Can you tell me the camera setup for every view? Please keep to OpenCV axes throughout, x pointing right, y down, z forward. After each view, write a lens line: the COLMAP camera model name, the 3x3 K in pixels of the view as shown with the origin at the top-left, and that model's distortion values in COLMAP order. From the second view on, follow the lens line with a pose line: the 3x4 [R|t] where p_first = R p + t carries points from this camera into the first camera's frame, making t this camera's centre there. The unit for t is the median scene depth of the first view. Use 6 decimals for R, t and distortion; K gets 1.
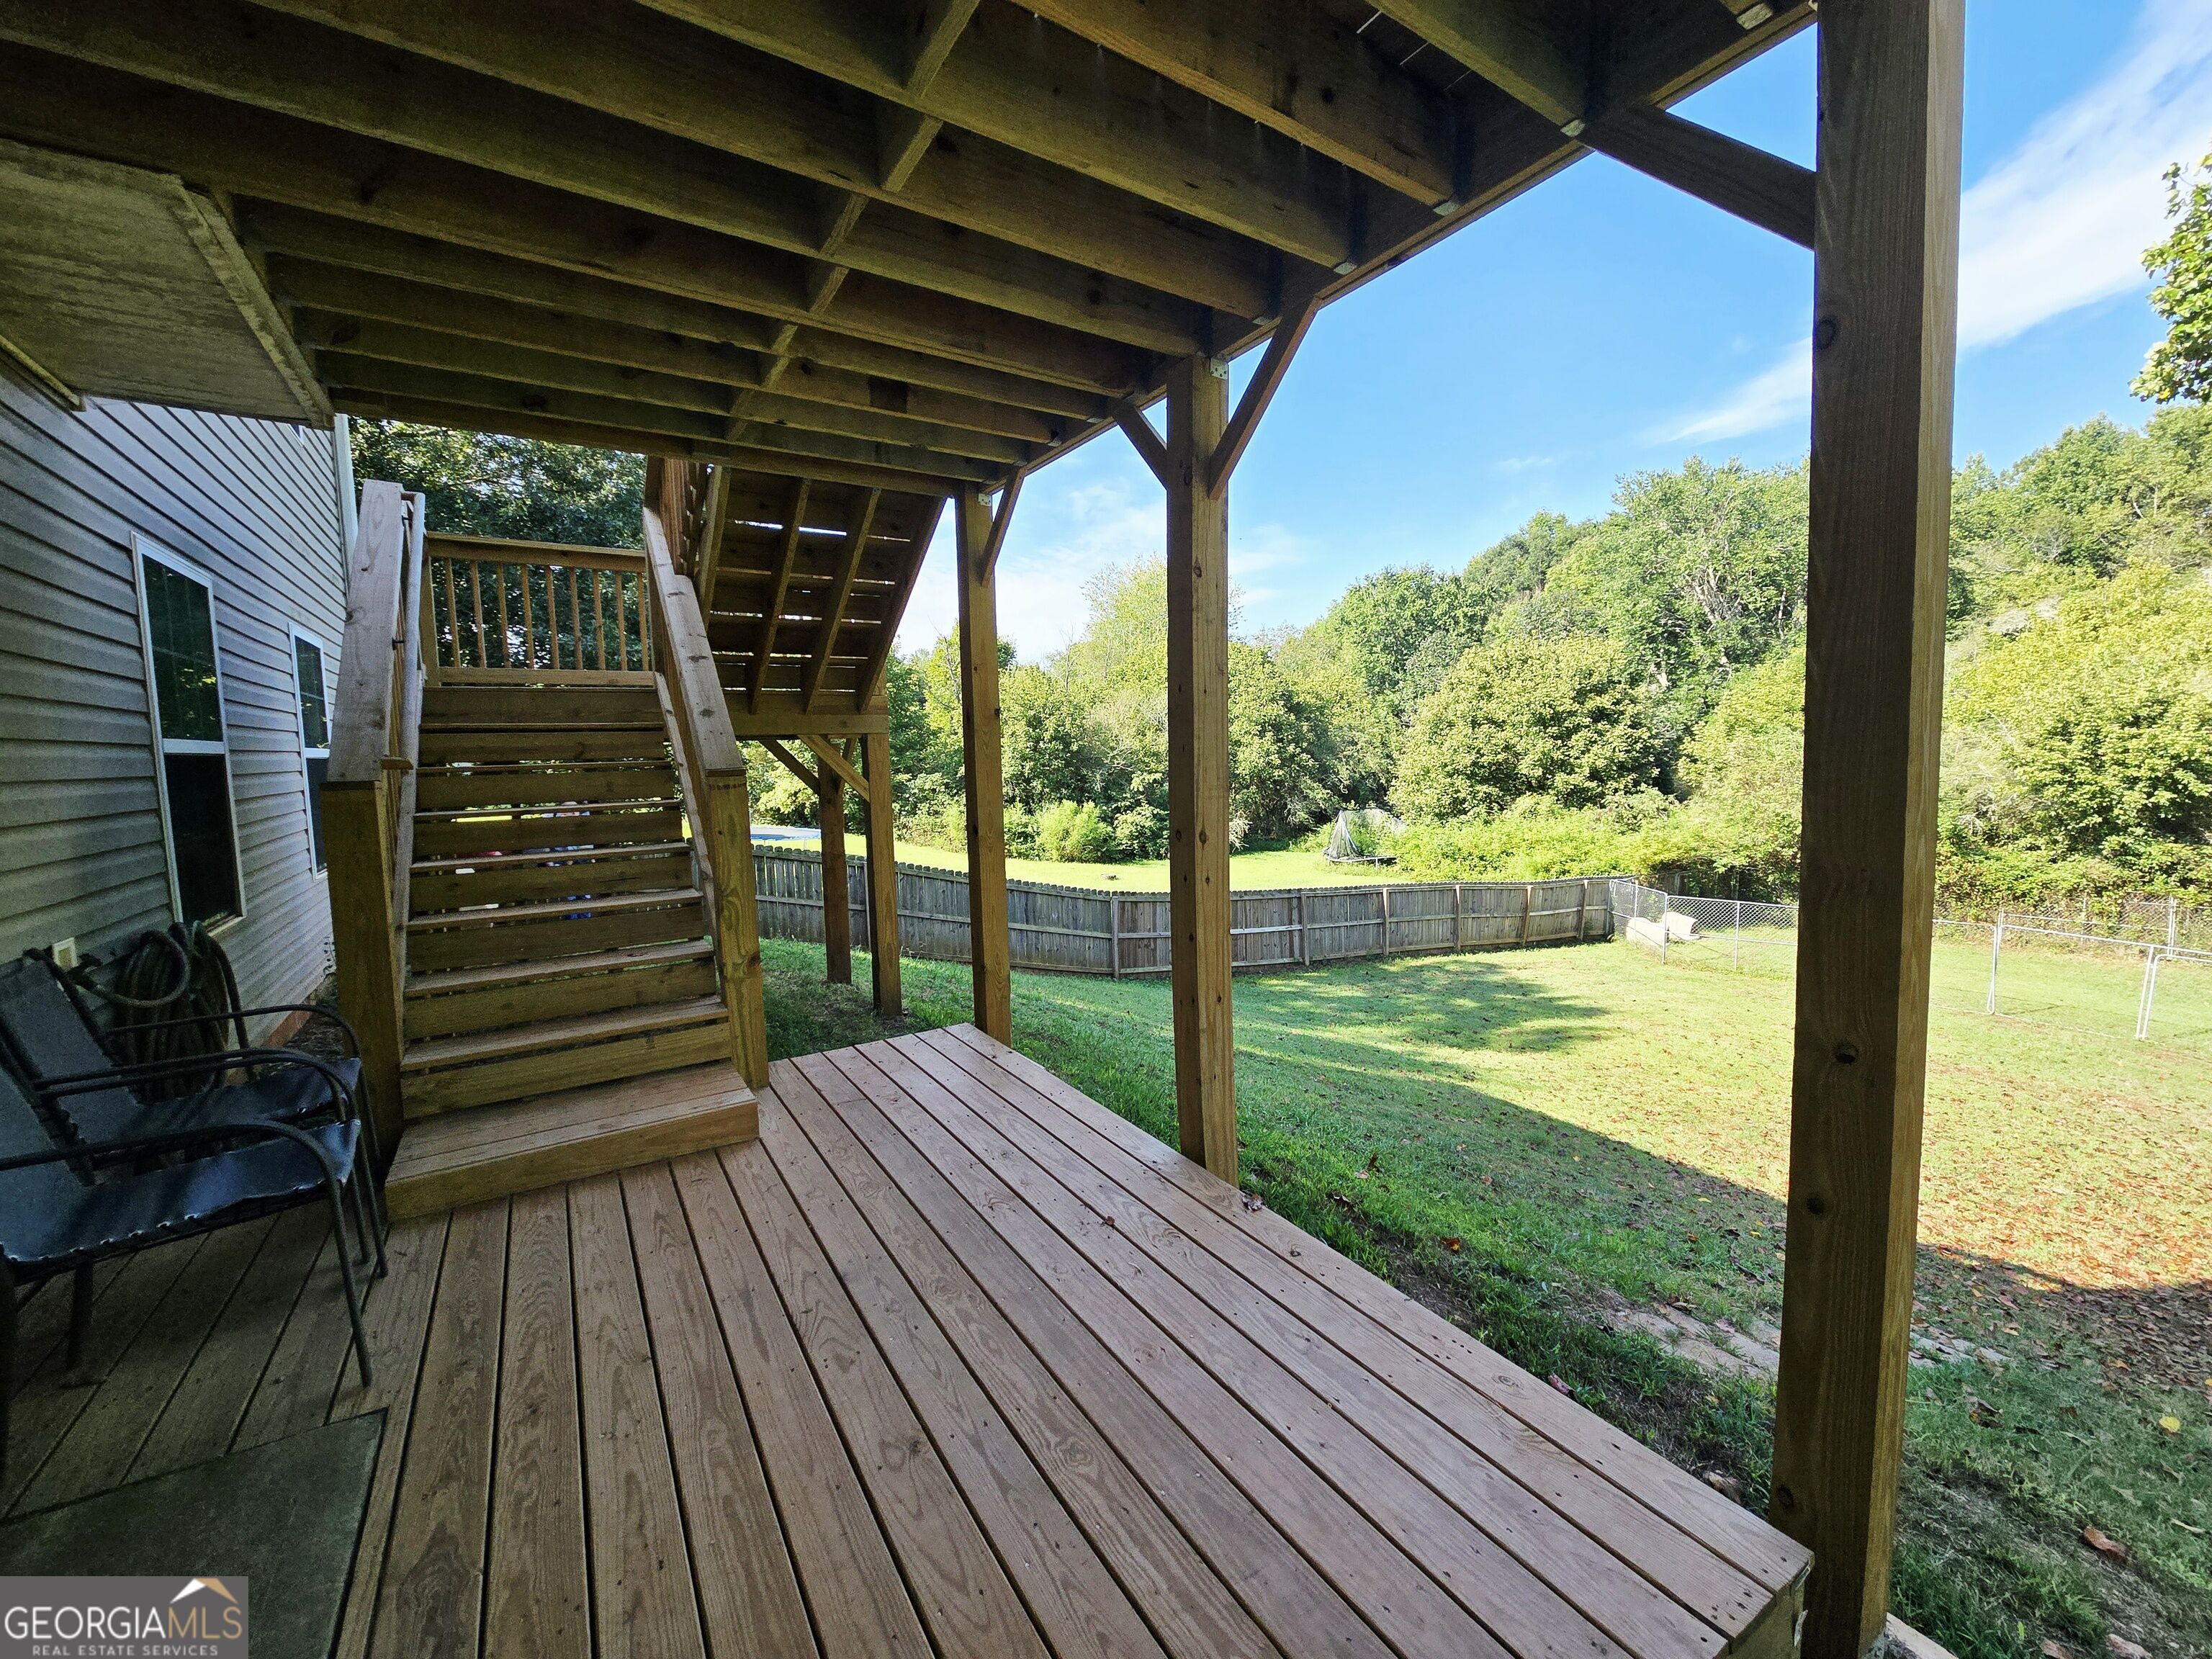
lens RADIAL K [[905.2, 0, 1119.8], [0, 905.2, 818.9], [0, 0, 1]] dist [-0.000705, 0.001081]
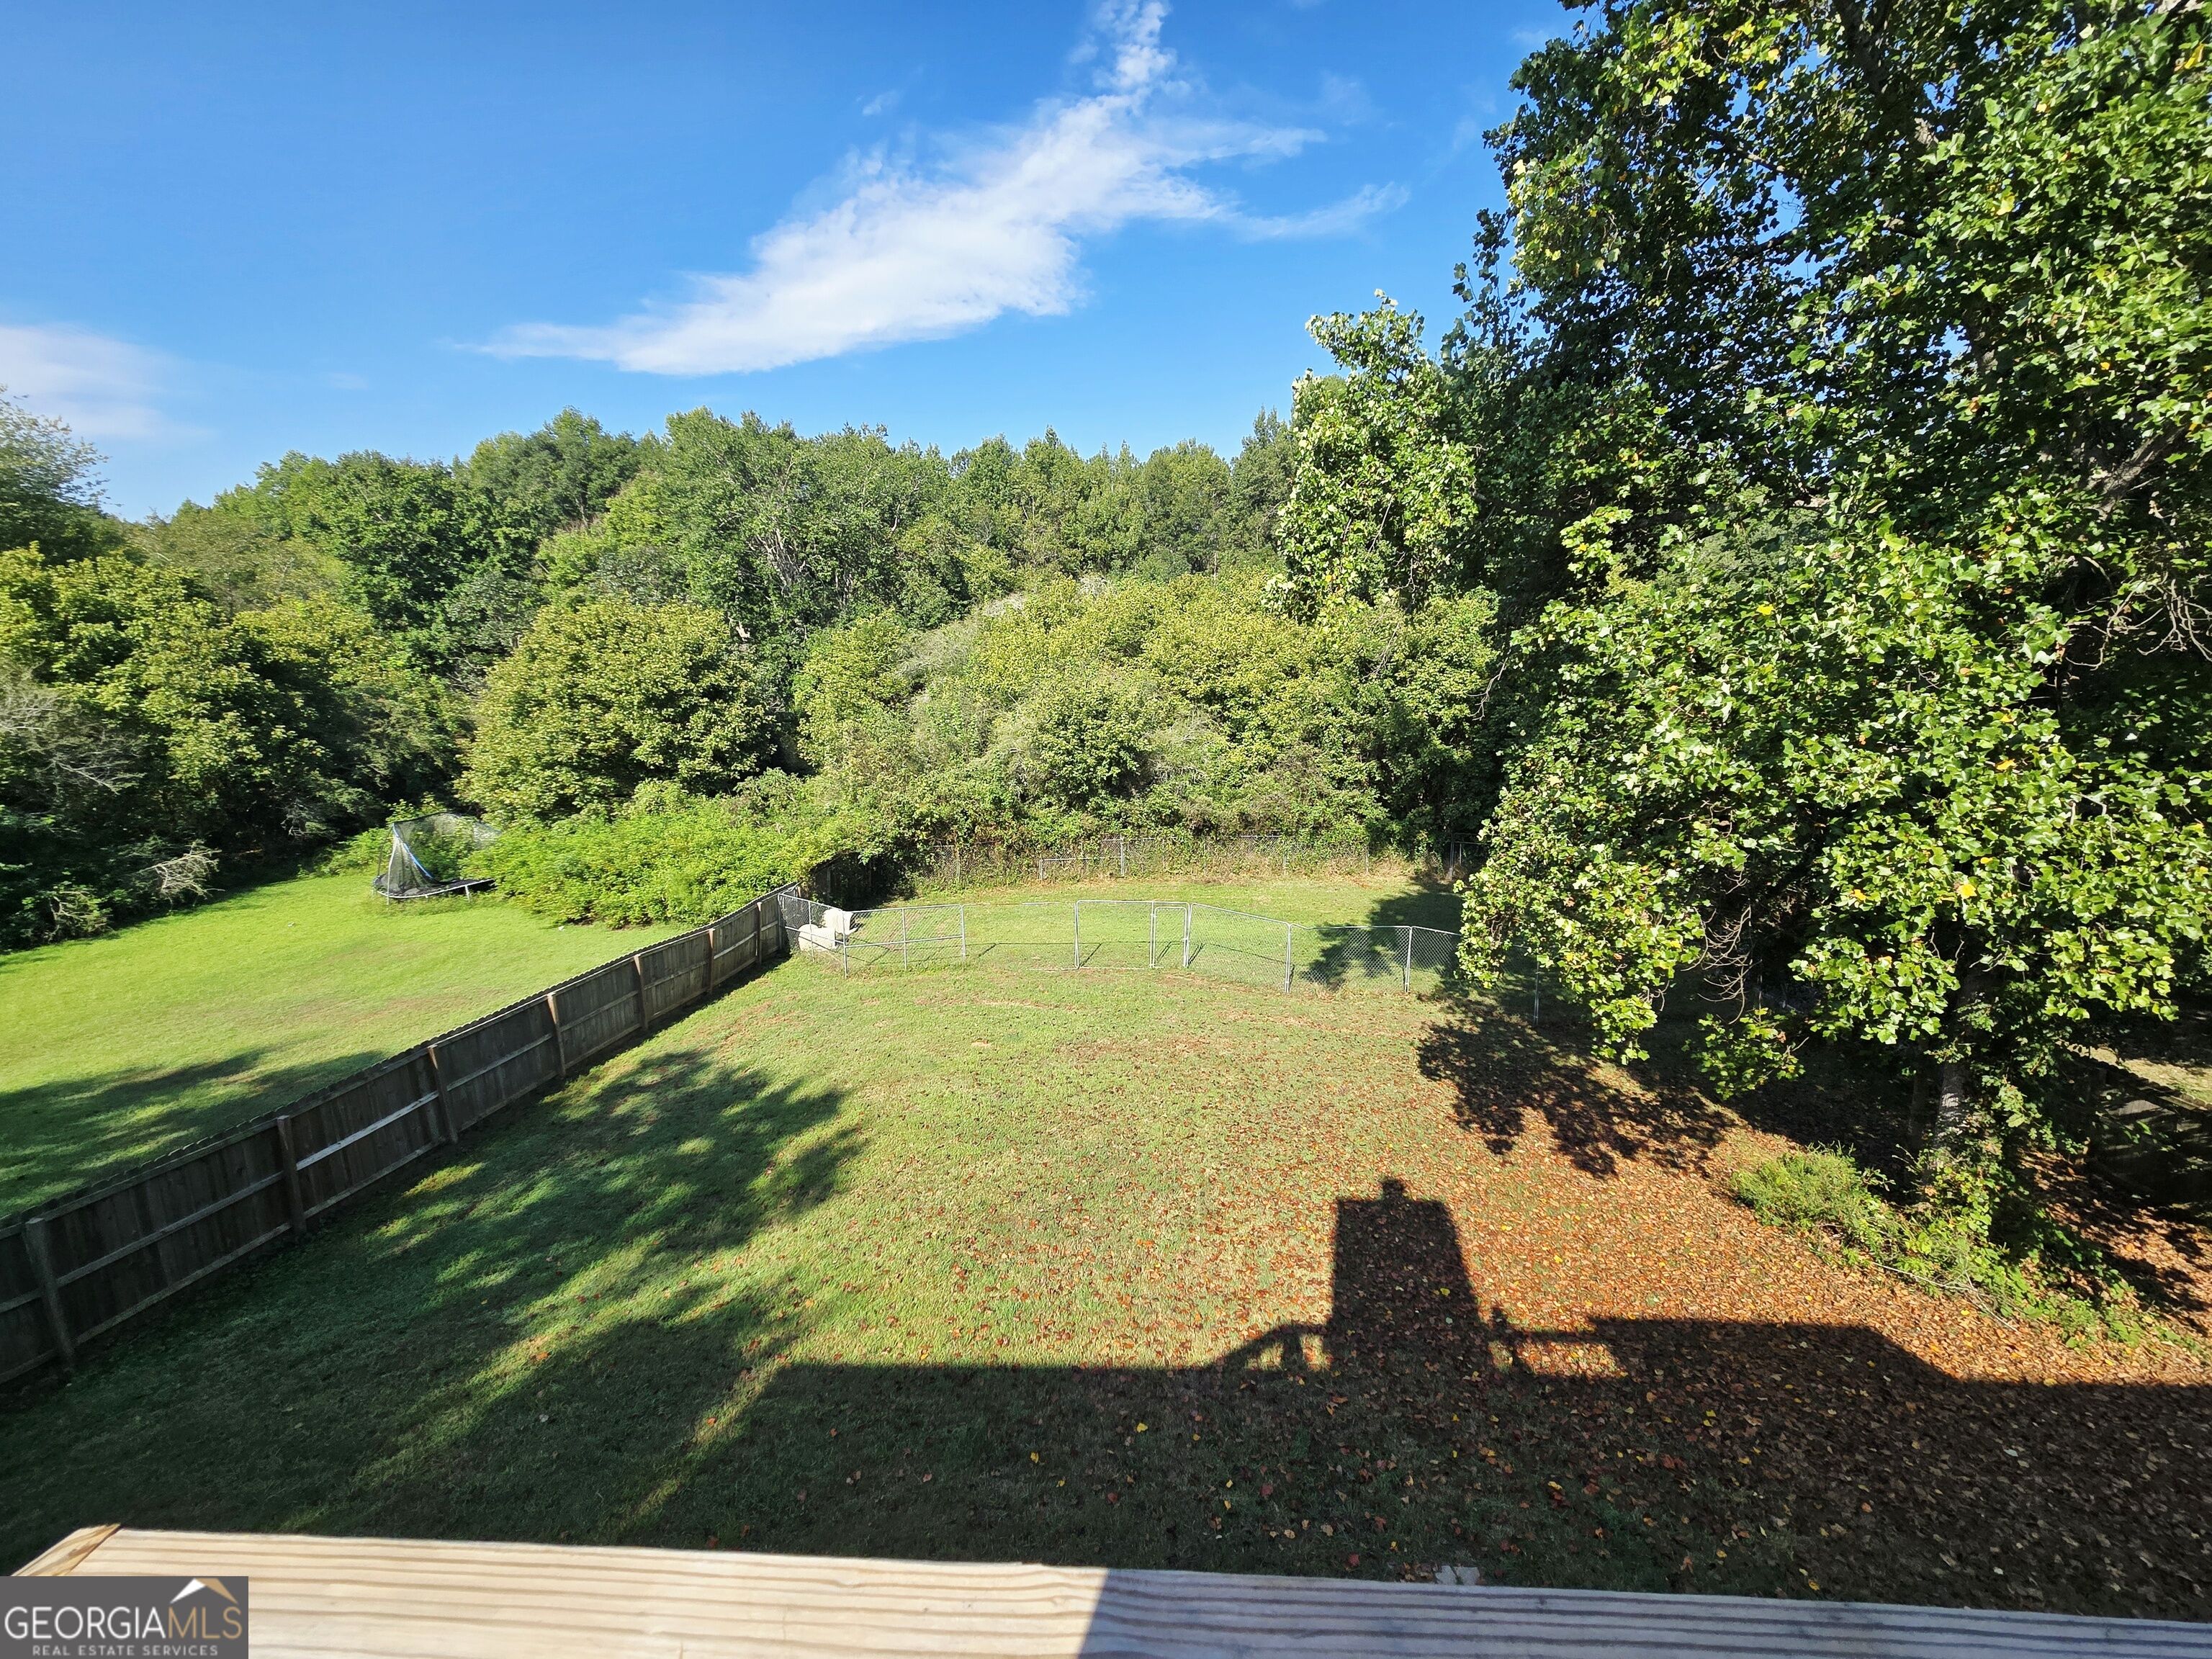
lens RADIAL K [[905.2, 0, 1119.7], [0, 905.2, 819.6], [0, 0, 1]] dist [-0.000705, 0.001081]
pose [[0.566363, -0.143754, 0.811522, -0.020521], [0.058044, 0.989183, 0.134716, -0.086978], [-0.822109, -0.029195, 0.568581, 0.104295]]
